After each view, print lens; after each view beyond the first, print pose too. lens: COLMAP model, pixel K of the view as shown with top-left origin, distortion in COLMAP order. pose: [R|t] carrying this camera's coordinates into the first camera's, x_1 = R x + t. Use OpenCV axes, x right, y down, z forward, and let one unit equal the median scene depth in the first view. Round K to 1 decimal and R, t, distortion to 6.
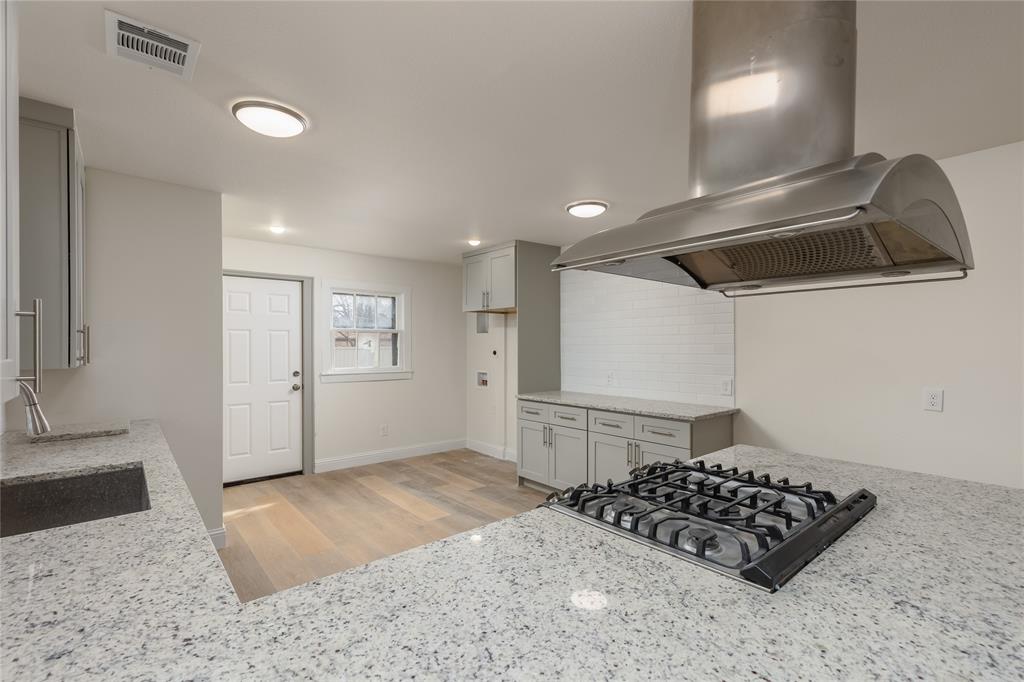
lens RADIAL K [[464.9, 0, 514.5], [0, 464.9, 347.3], [0, 0, 1]] dist [0.005587, -0.000594]
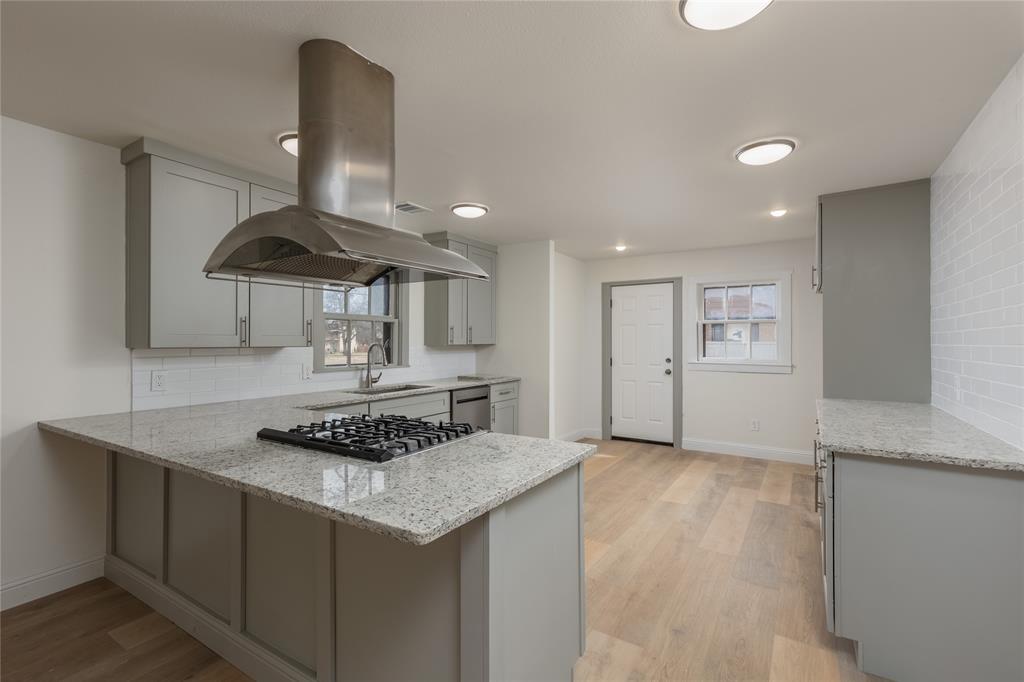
lens RADIAL K [[462.3, 0, 513.0], [0, 462.3, 340.8], [0, 0, 1]] dist [0.008151, -0.000406]
pose [[0.295541, 0.000284, -0.955330, 0.550864], [-0.005204, 0.999986, -0.001313, 0.010543], [0.955316, 0.005360, 0.295539, 0.276611]]
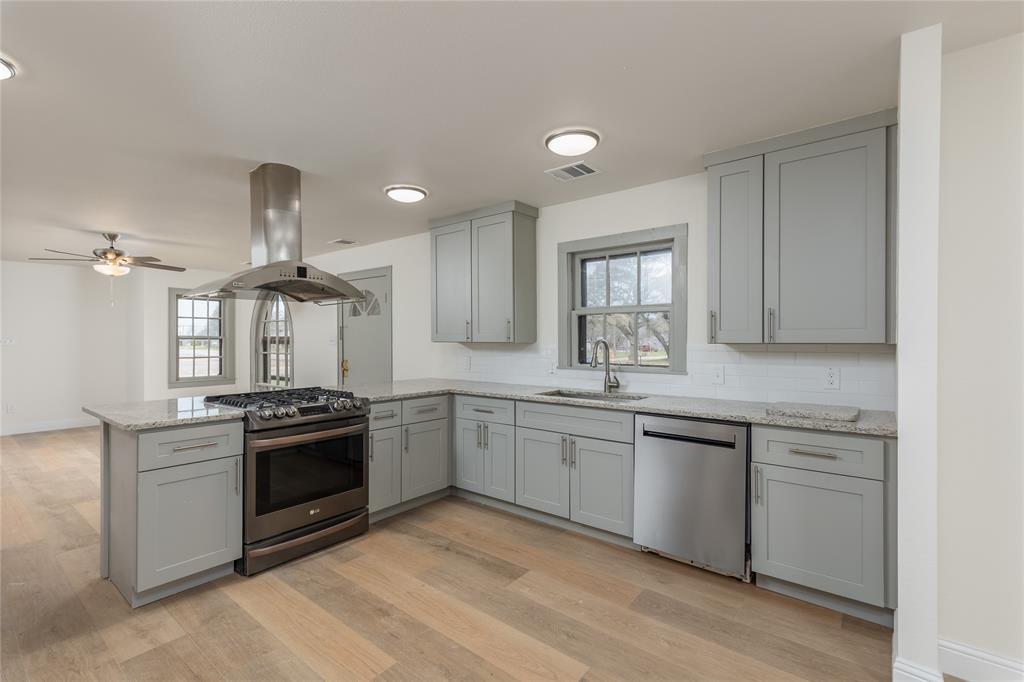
lens RADIAL K [[462.3, 0, 513.0], [0, 462.3, 340.8], [0, 0, 1]] dist [0.008151, -0.000406]
pose [[-0.981650, 0.002758, -0.190669, -0.057689], [0.000833, 0.999948, 0.010176, 0.009207], [0.190687, 0.009830, -0.981602, 0.951930]]
